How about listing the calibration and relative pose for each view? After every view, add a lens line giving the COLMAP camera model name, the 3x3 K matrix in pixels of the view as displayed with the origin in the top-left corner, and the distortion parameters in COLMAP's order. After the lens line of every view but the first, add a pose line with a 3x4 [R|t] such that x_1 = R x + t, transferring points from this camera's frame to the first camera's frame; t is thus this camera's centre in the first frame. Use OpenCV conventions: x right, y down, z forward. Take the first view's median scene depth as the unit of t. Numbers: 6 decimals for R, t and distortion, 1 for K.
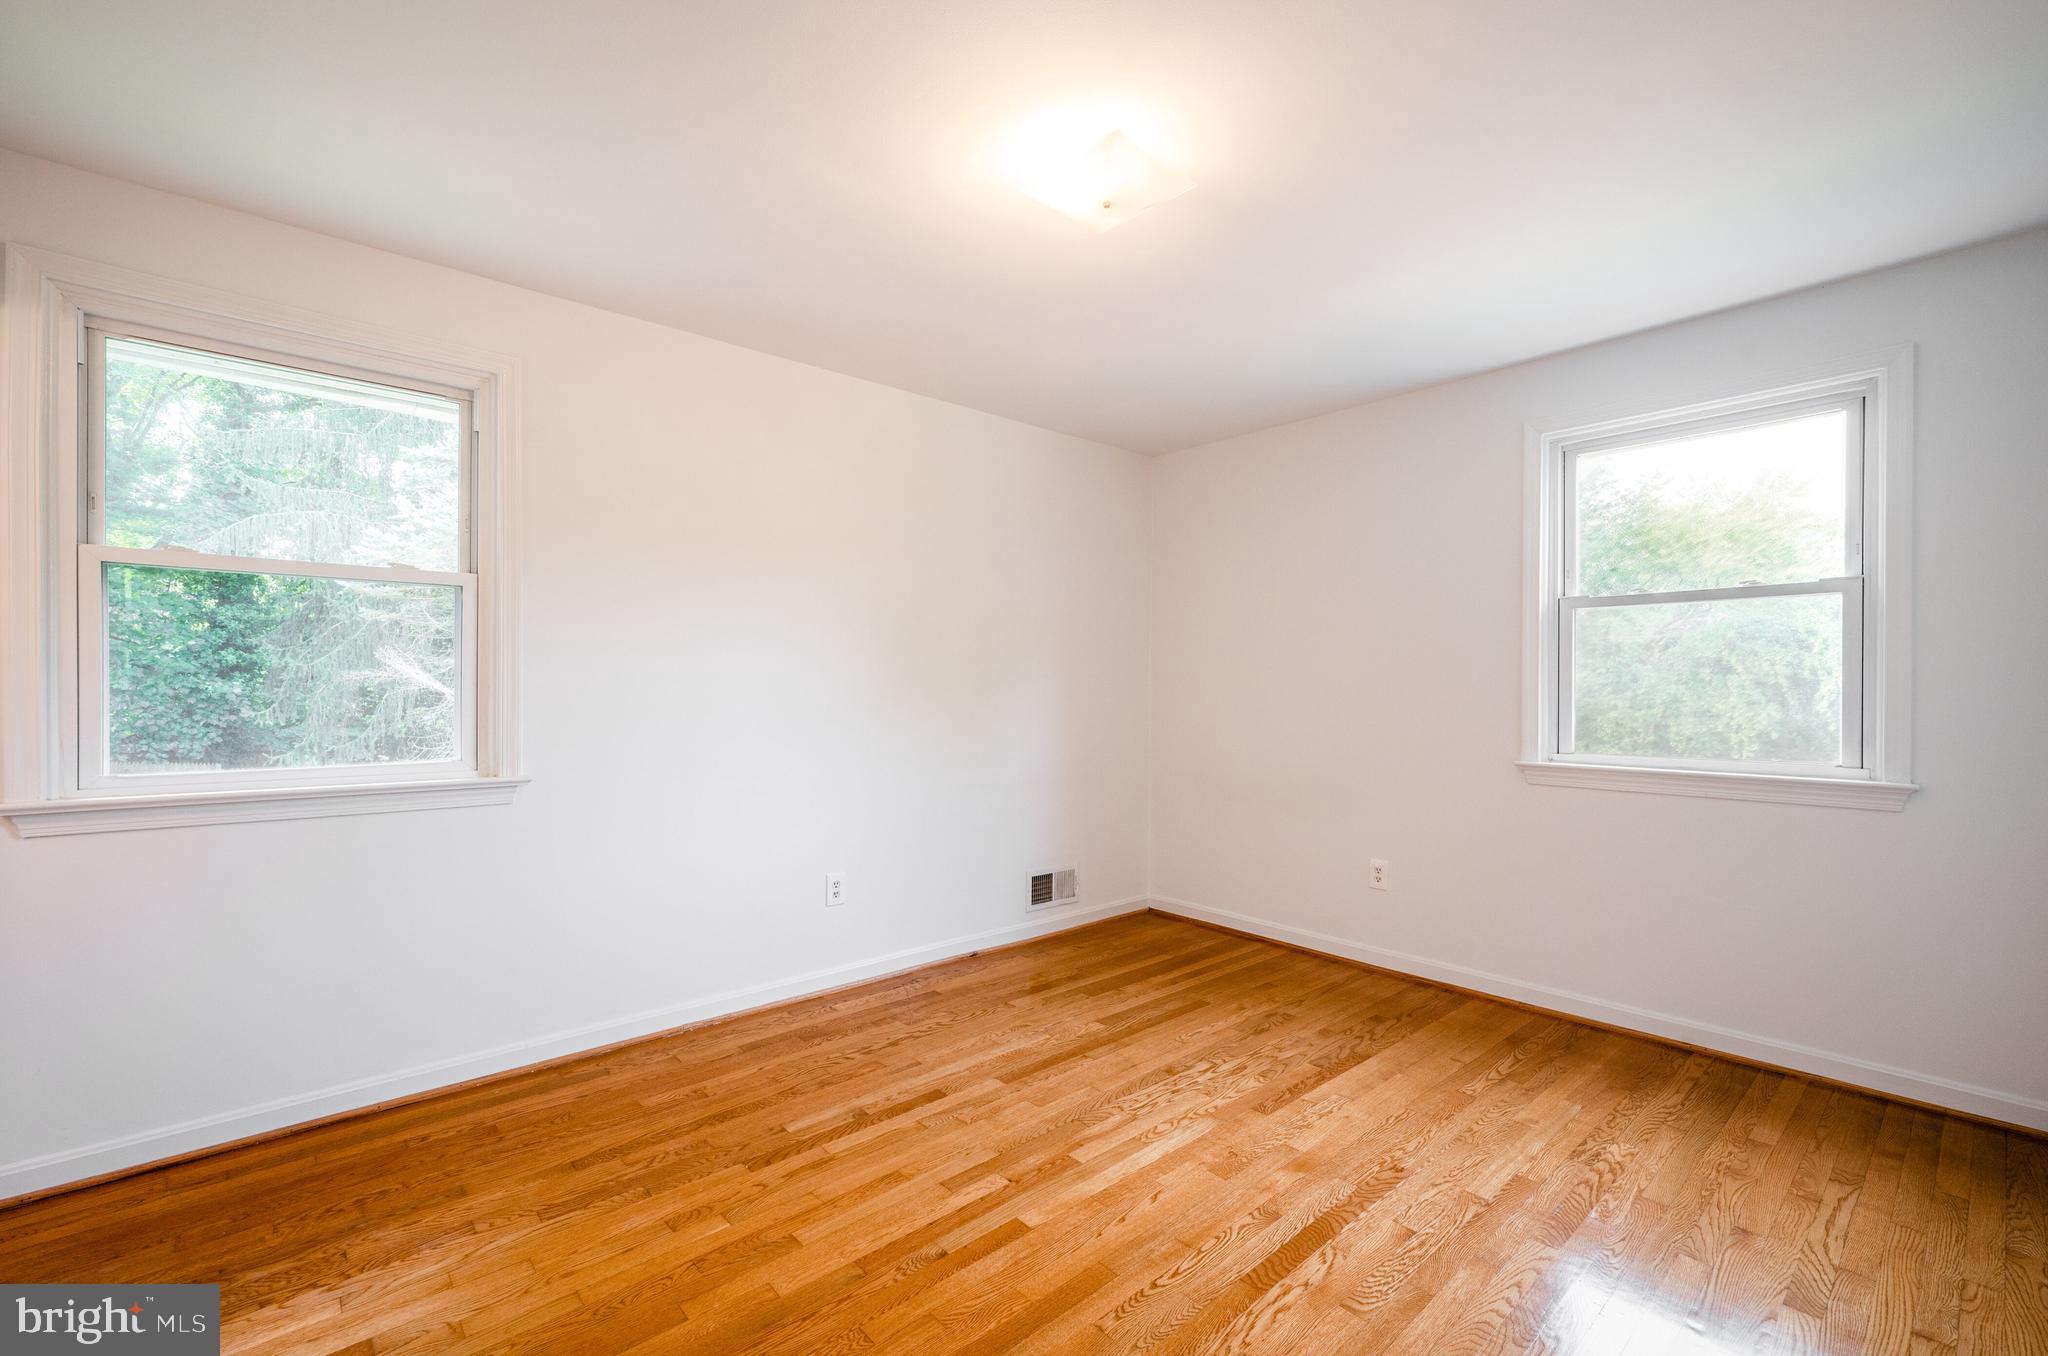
lens RADIAL K [[835.3, 0, 1024.0], [0, 835.3, 678.0], [0, 0, 1]] dist [0.000911, -0.000042]
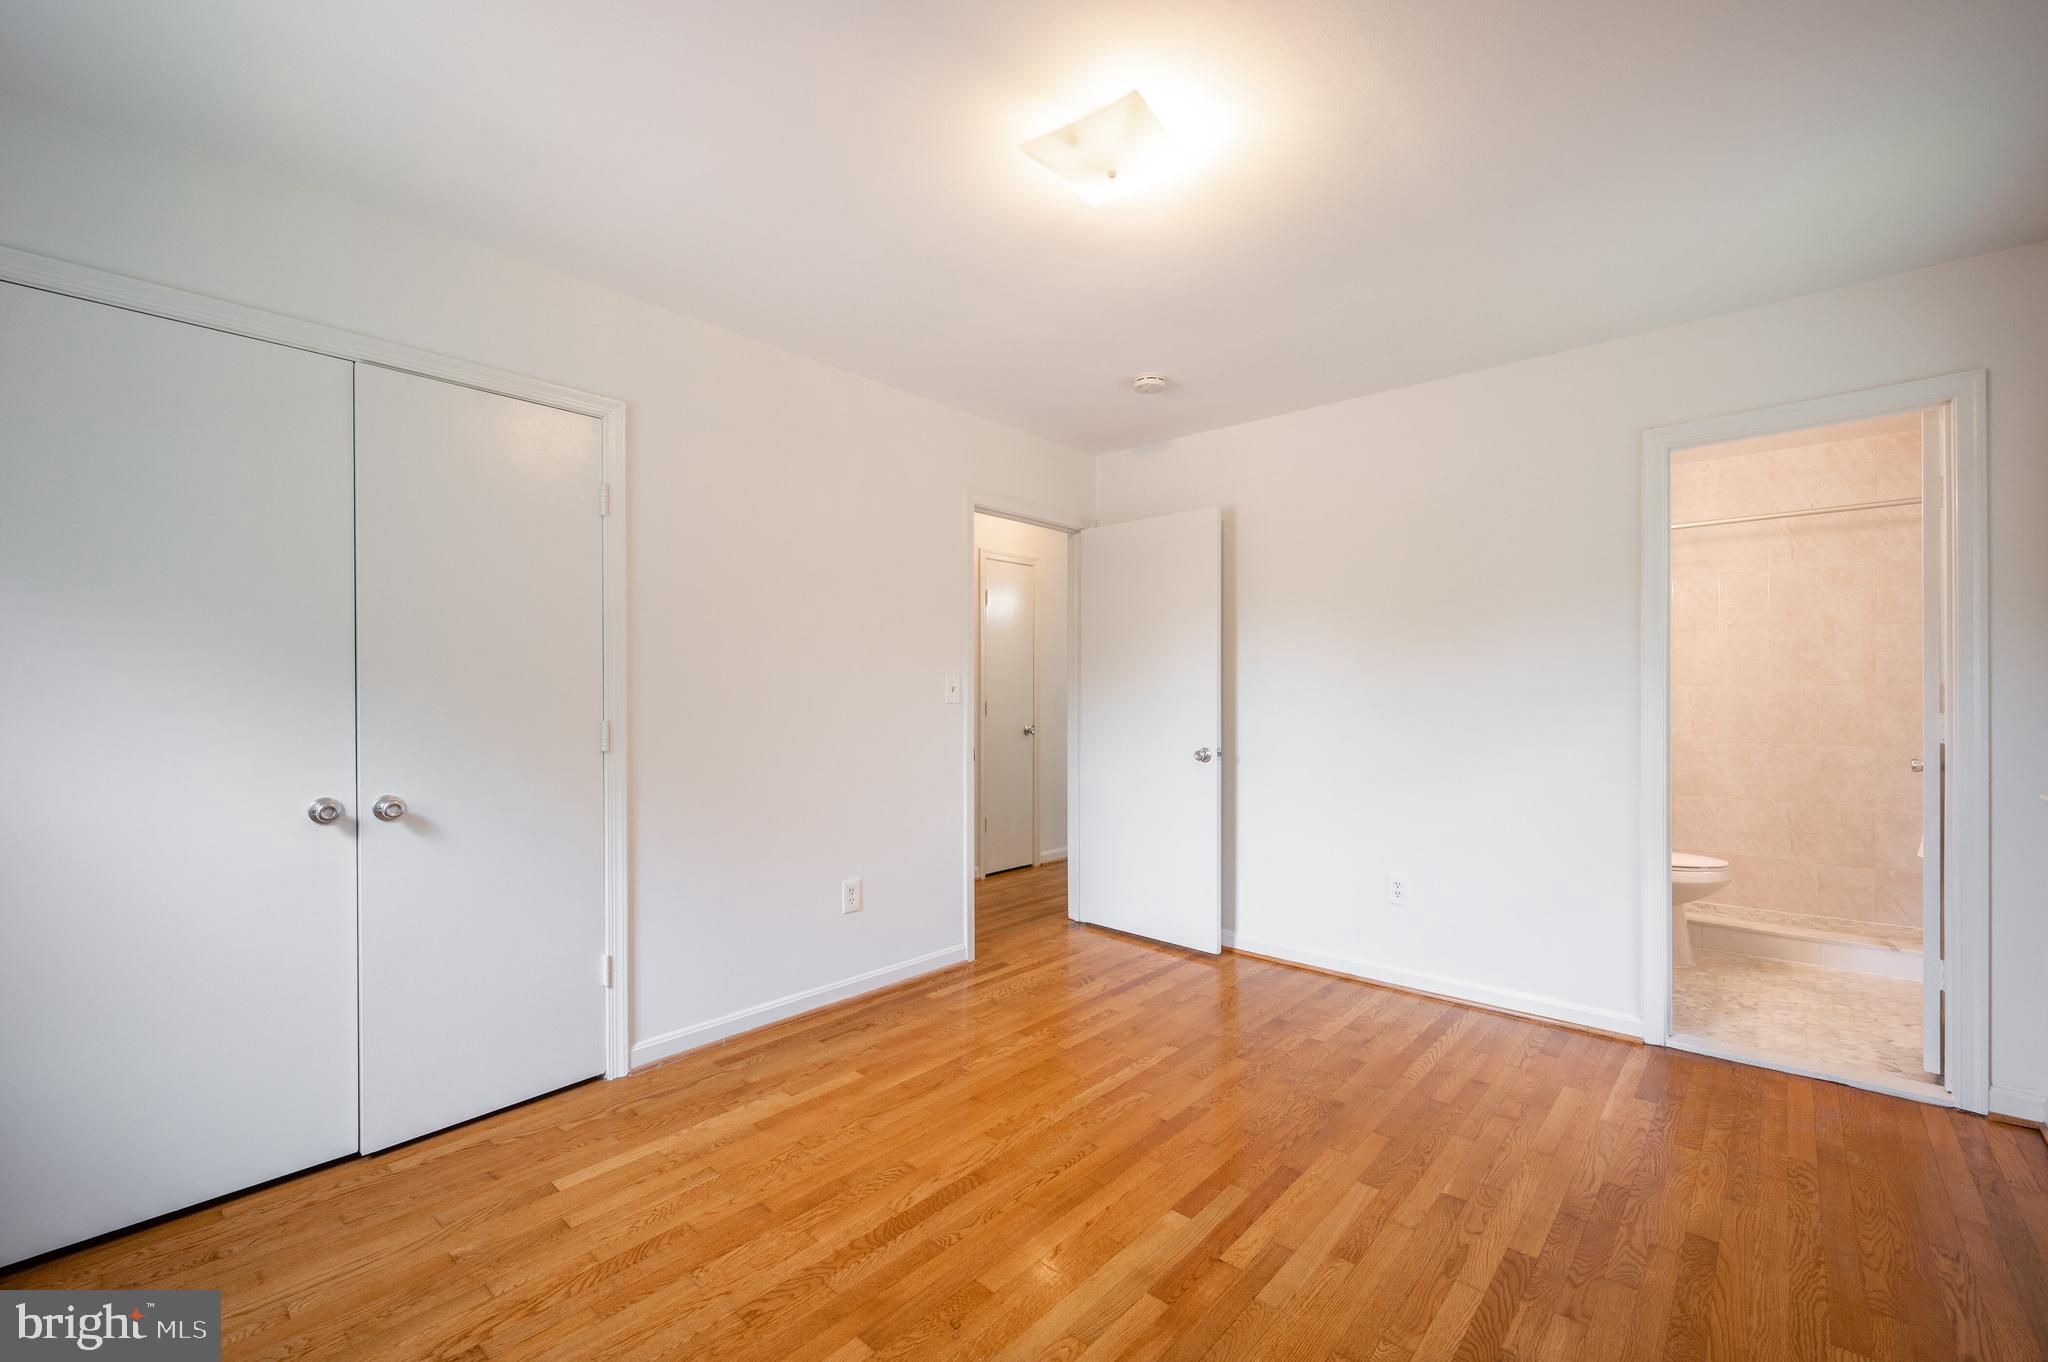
lens RADIAL K [[835.3, 0, 1024.0], [0, 835.3, 681.0], [0, 0, 1]] dist [0.000911, -0.000042]
pose [[-0.992598, -0.003510, -0.121395, 0.309104], [-0.001435, 0.999851, -0.017176, 0.007804], [0.121438, -0.016875, -0.992456, 1.931659]]
